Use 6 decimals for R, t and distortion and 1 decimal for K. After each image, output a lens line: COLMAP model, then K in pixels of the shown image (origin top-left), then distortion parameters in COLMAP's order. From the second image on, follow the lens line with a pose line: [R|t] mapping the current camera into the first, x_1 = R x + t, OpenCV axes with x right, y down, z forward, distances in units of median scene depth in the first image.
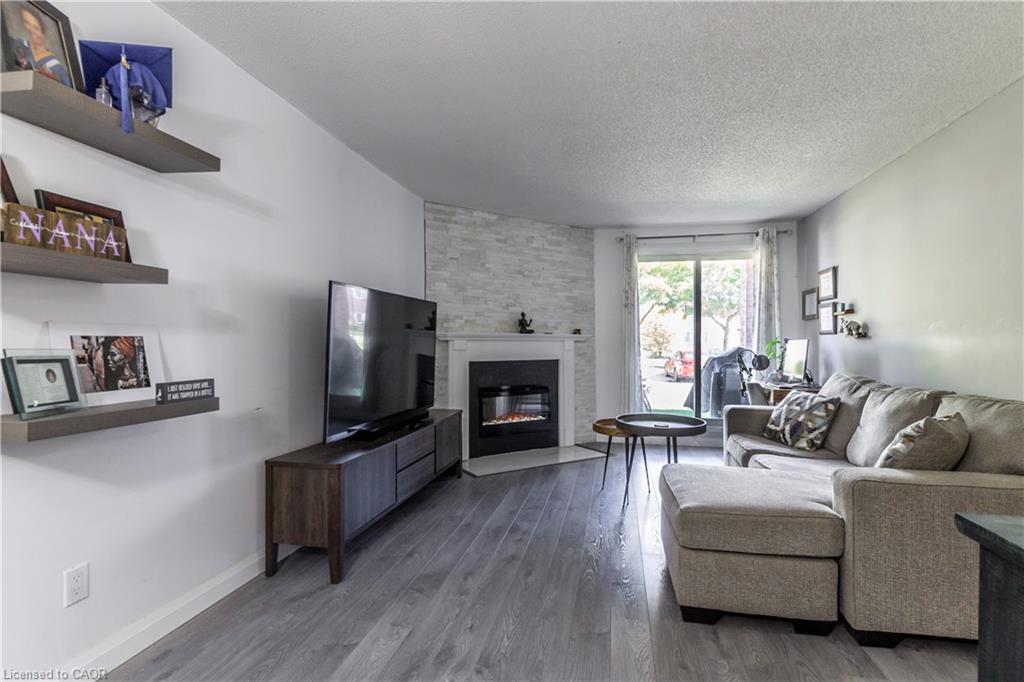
lens RADIAL K [[476.4, 0, 527.7], [0, 476.4, 343.2], [0, 0, 1]] dist [0.000402, -0.000229]
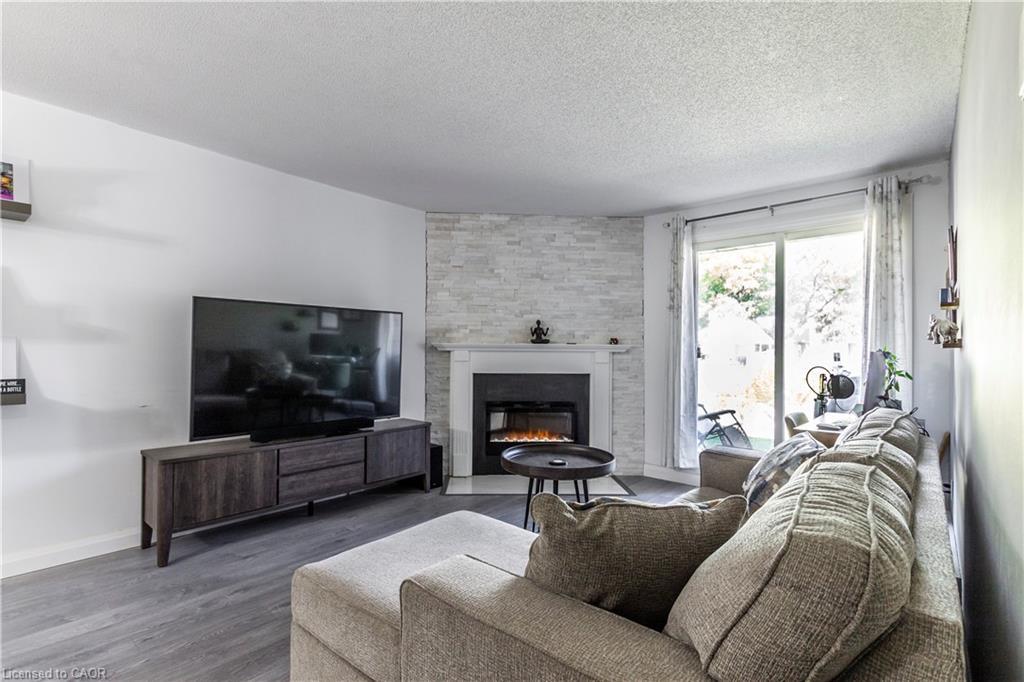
lens RADIAL K [[479.6, 0, 510.8], [0, 479.6, 349.0], [0, 0, 1]] dist [0.002169, -0.005071]
pose [[0.870487, 0.002443, -0.492185, 0.404577], [-0.008218, 0.999920, -0.009572, -0.001256], [0.492122, 0.012377, 0.870438, 0.196711]]
